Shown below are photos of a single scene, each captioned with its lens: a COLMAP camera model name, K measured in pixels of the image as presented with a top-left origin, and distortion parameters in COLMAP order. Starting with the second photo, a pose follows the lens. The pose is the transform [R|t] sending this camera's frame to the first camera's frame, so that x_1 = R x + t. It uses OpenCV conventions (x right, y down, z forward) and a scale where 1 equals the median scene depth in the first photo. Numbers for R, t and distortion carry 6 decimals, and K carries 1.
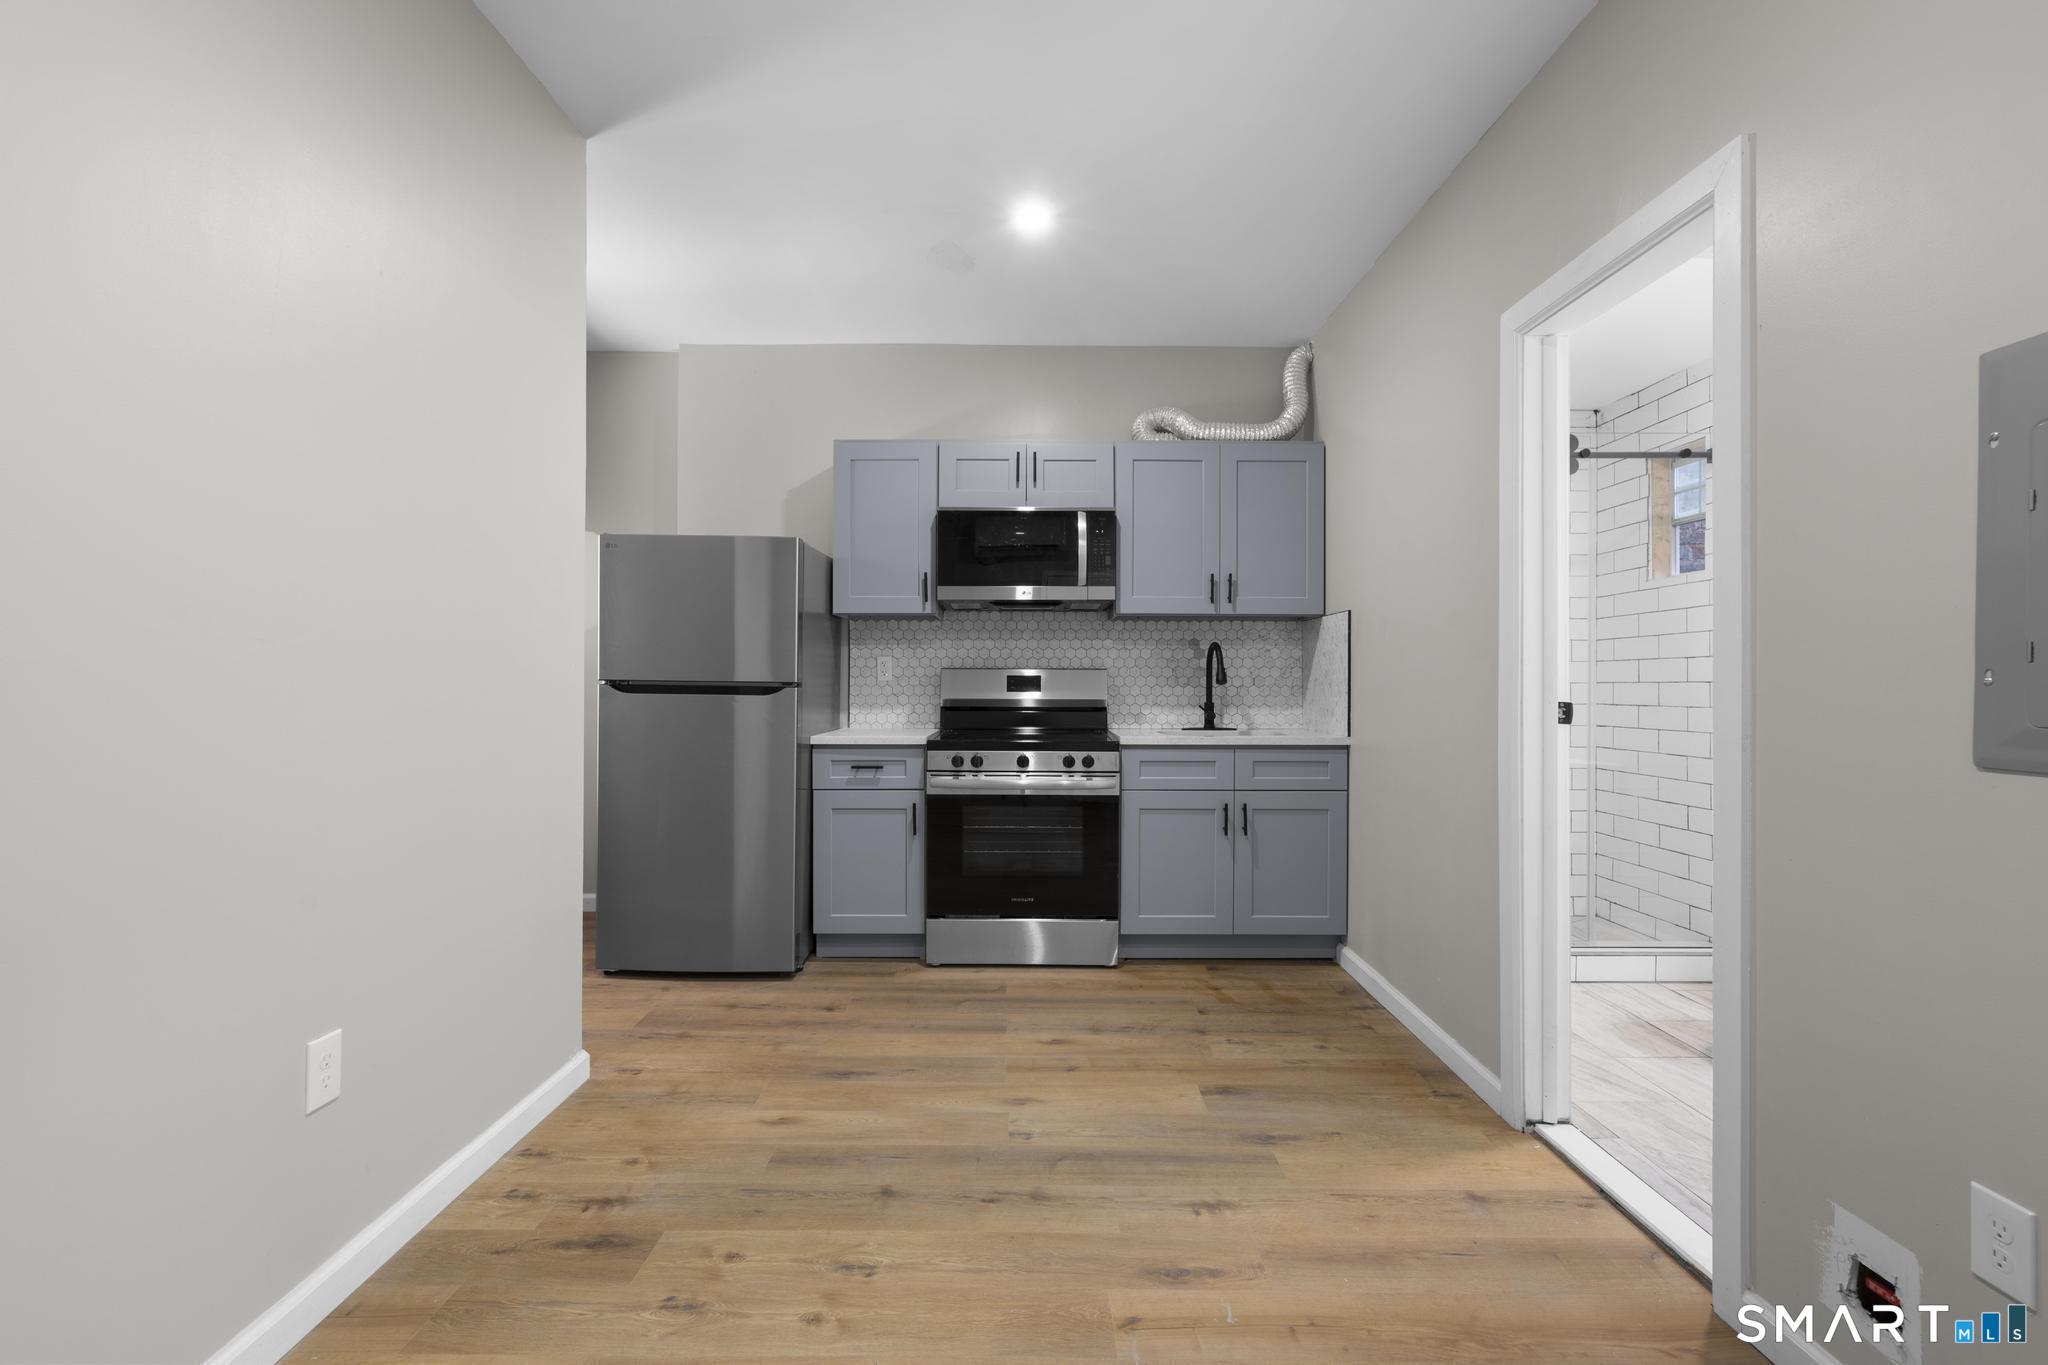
lens RADIAL K [[945.2, 0, 1022.7], [0, 945.2, 681.3], [0, 0, 1]] dist [-0.003132, 0.001911]
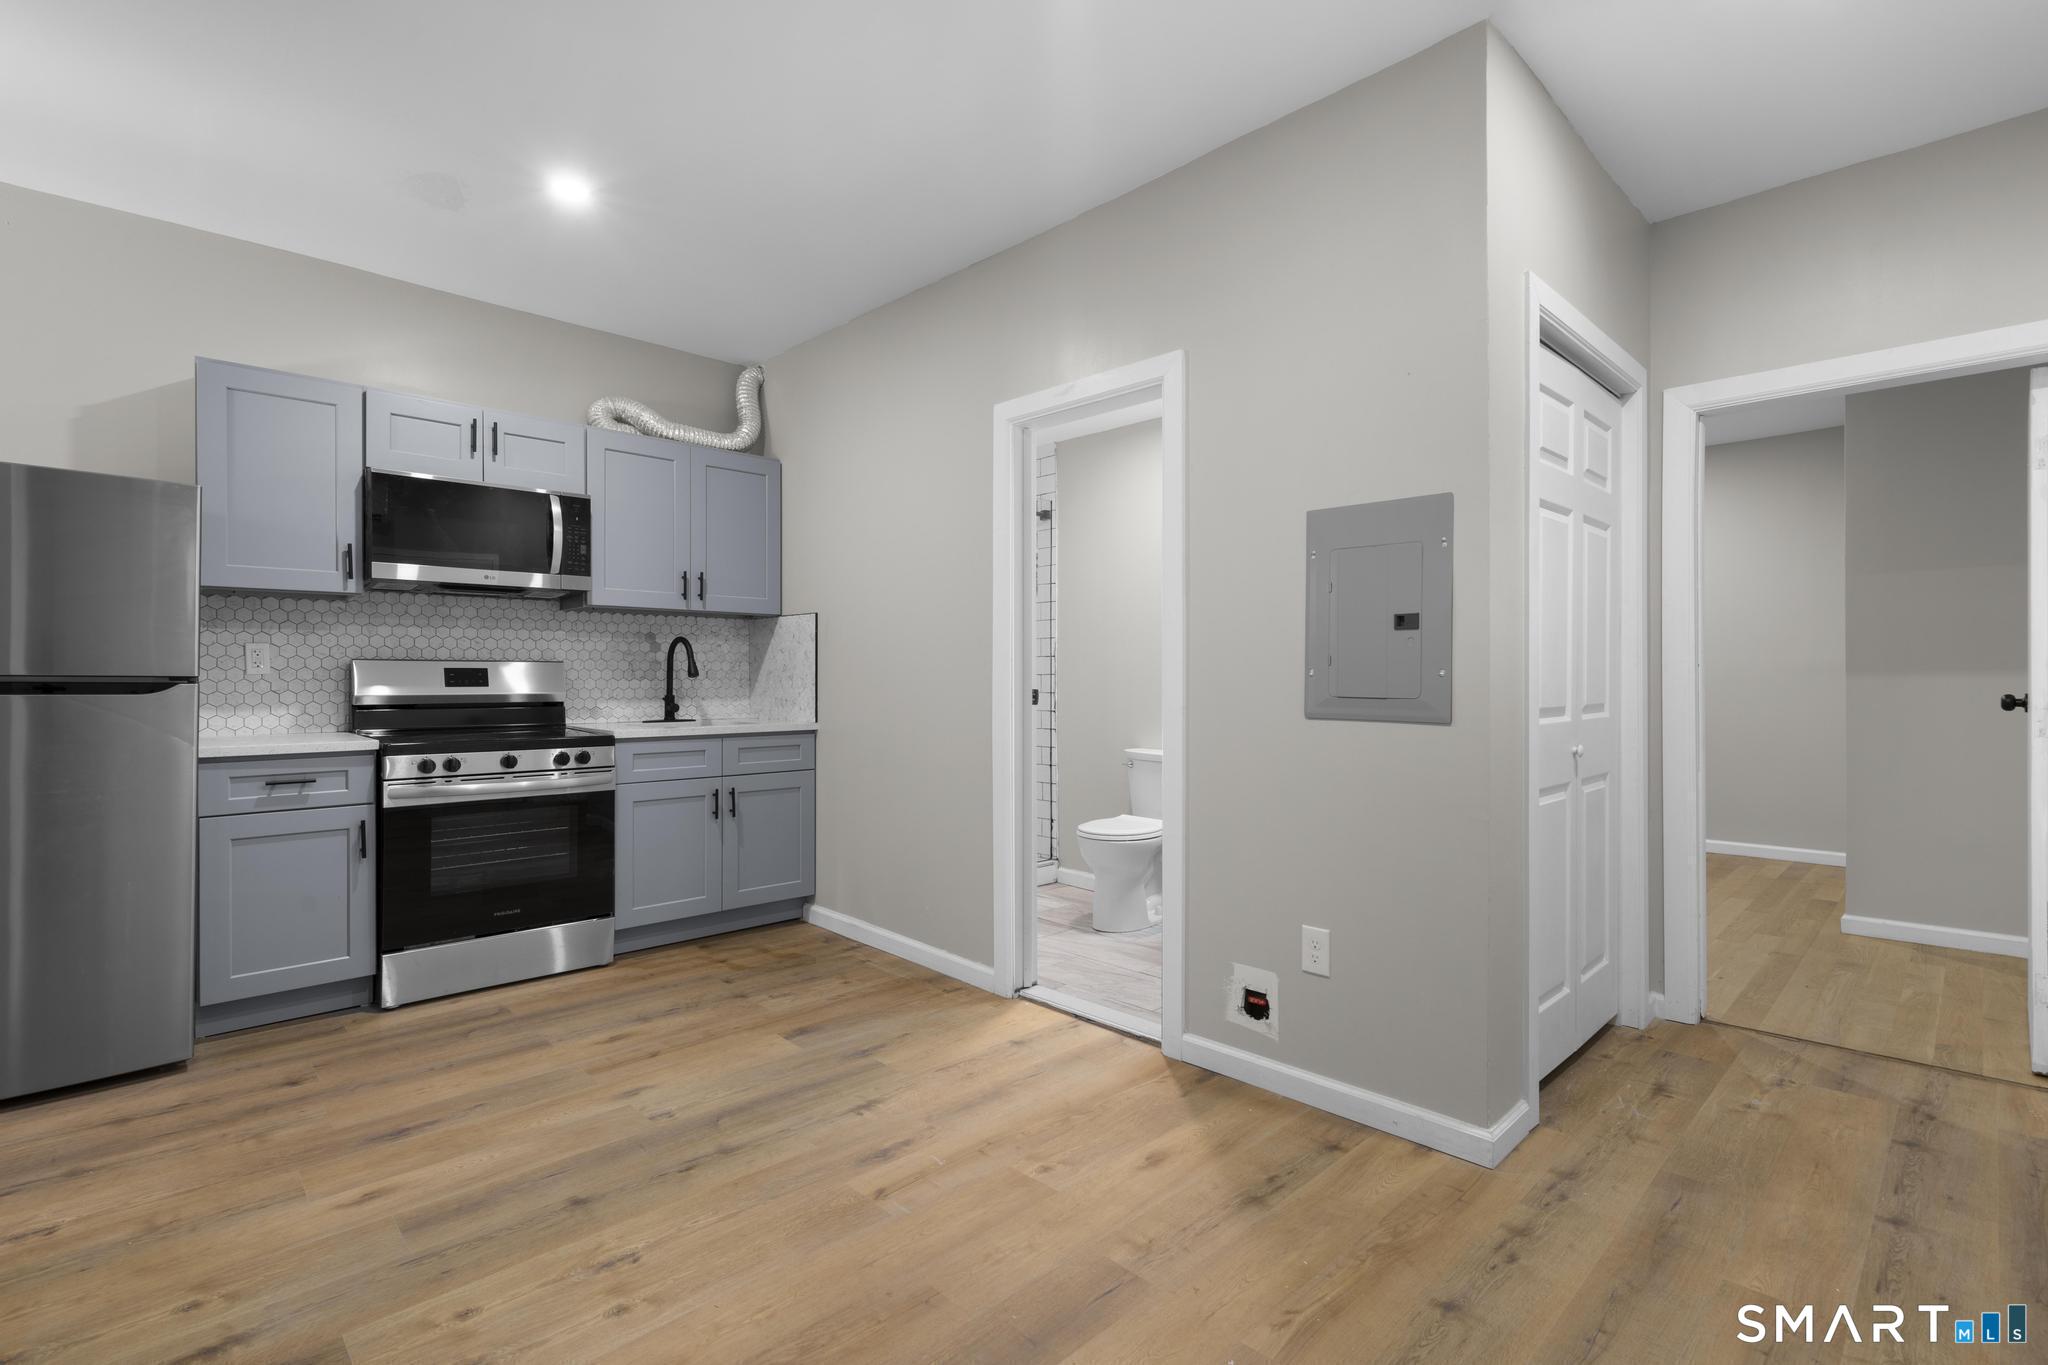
lens RADIAL K [[945.2, 0, 1031.3], [0, 945.2, 679.7], [0, 0, 1]] dist [-0.003132, 0.001911]
pose [[0.715967, -0.004700, 0.698118, -0.287231], [0.000441, 0.999980, 0.006280, -0.000908], [-0.698134, -0.004189, 0.715955, -0.010599]]
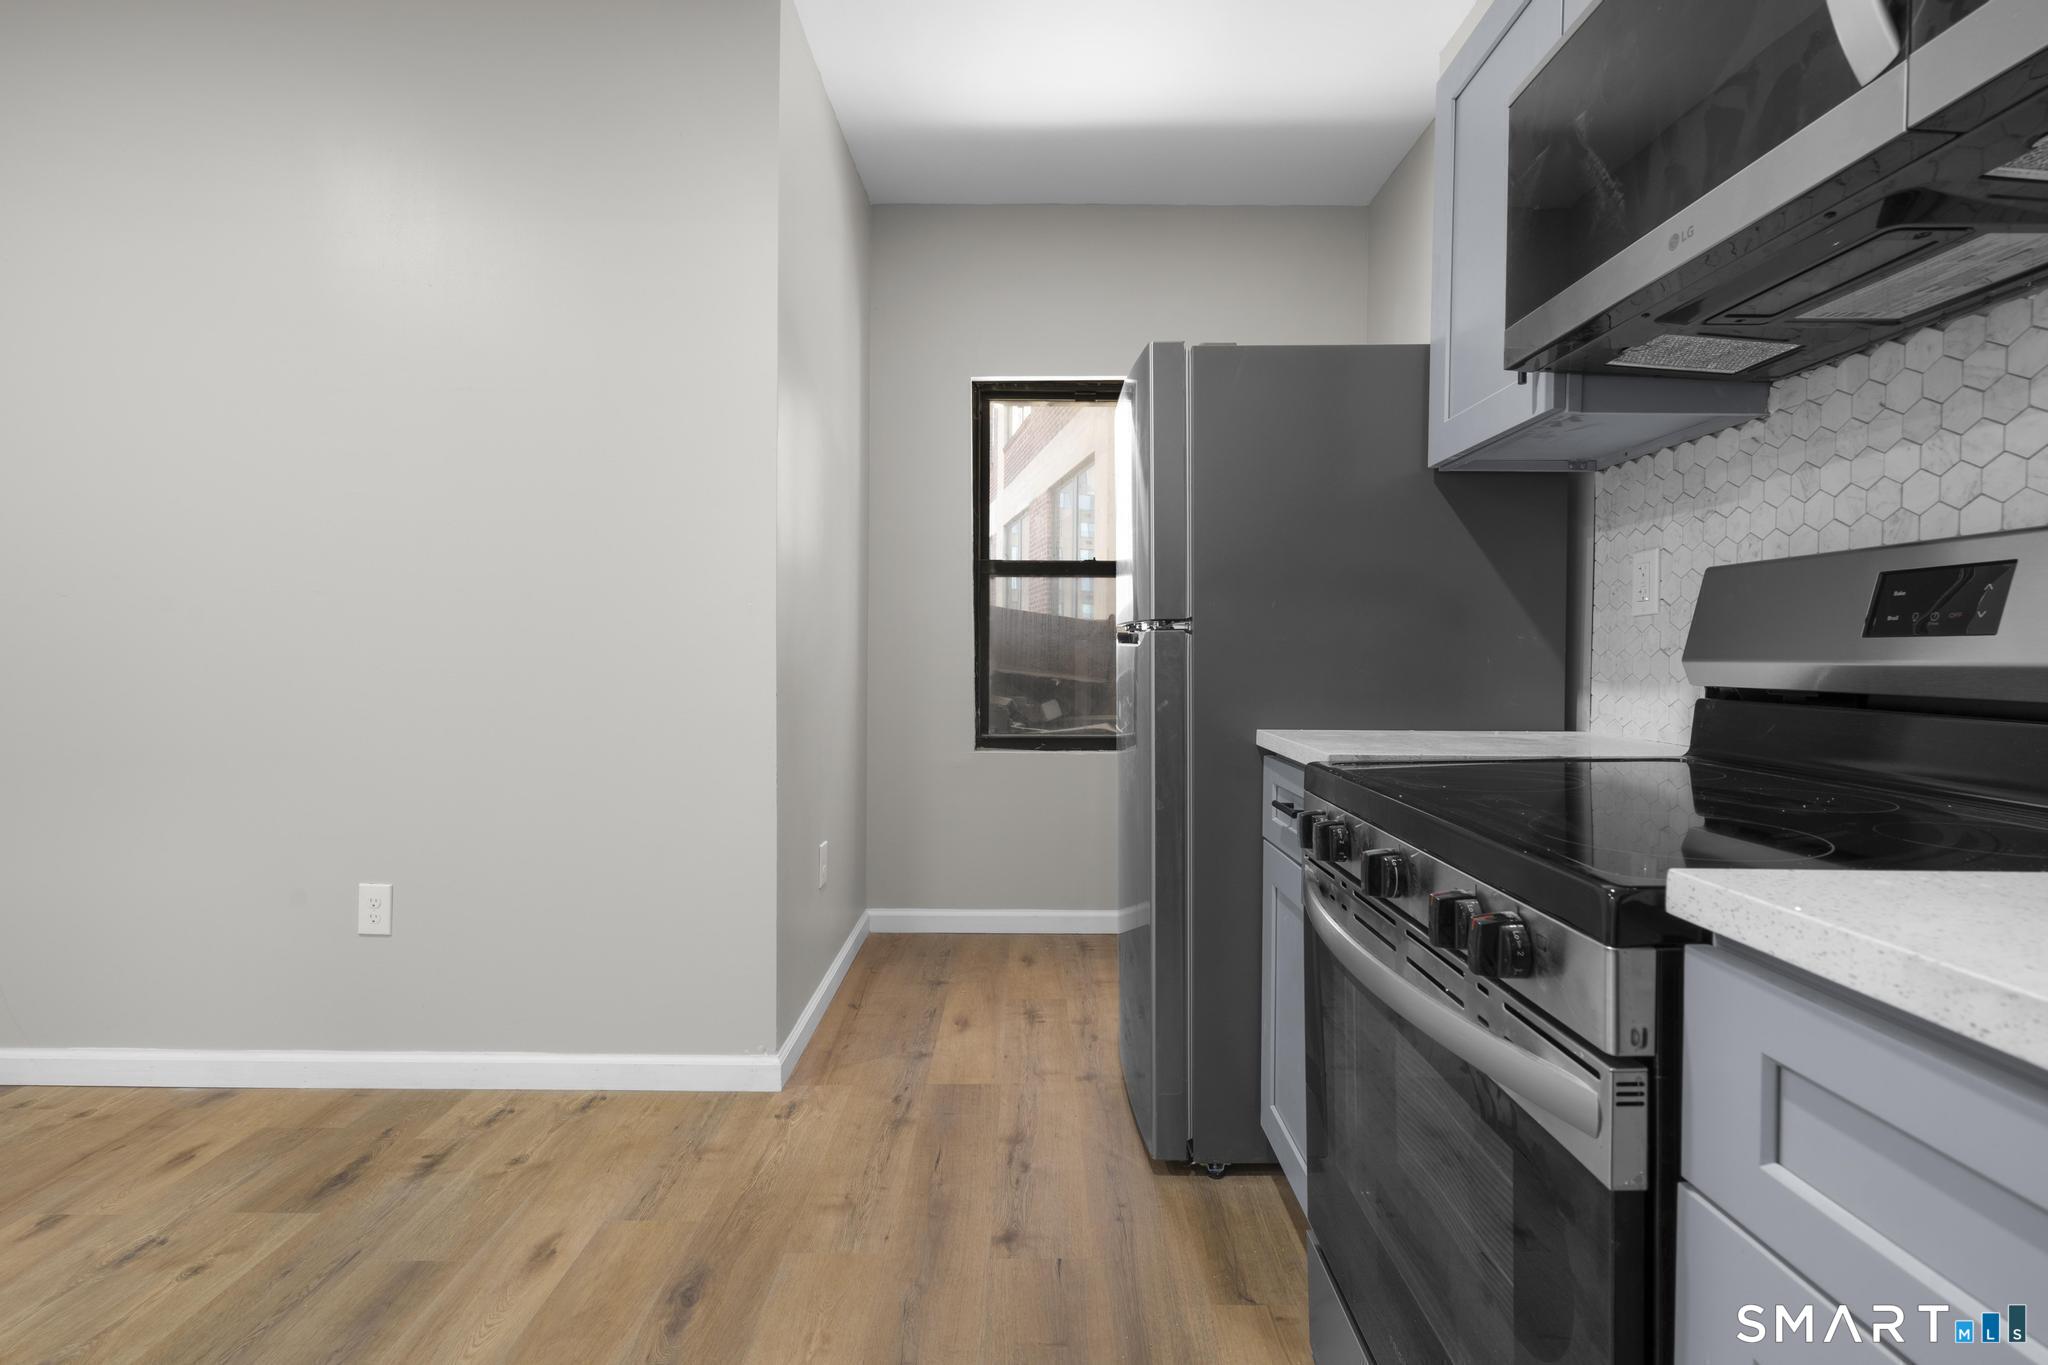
lens RADIAL K [[945.2, 0, 1028.7], [0, 945.2, 673.8], [0, 0, 1]] dist [-0.003132, 0.001911]
pose [[-0.000936, 0.018881, -0.999821, 0.288408], [-0.005845, 0.999805, 0.018886, 0.021304], [0.999982, 0.005861, -0.000826, 0.926241]]
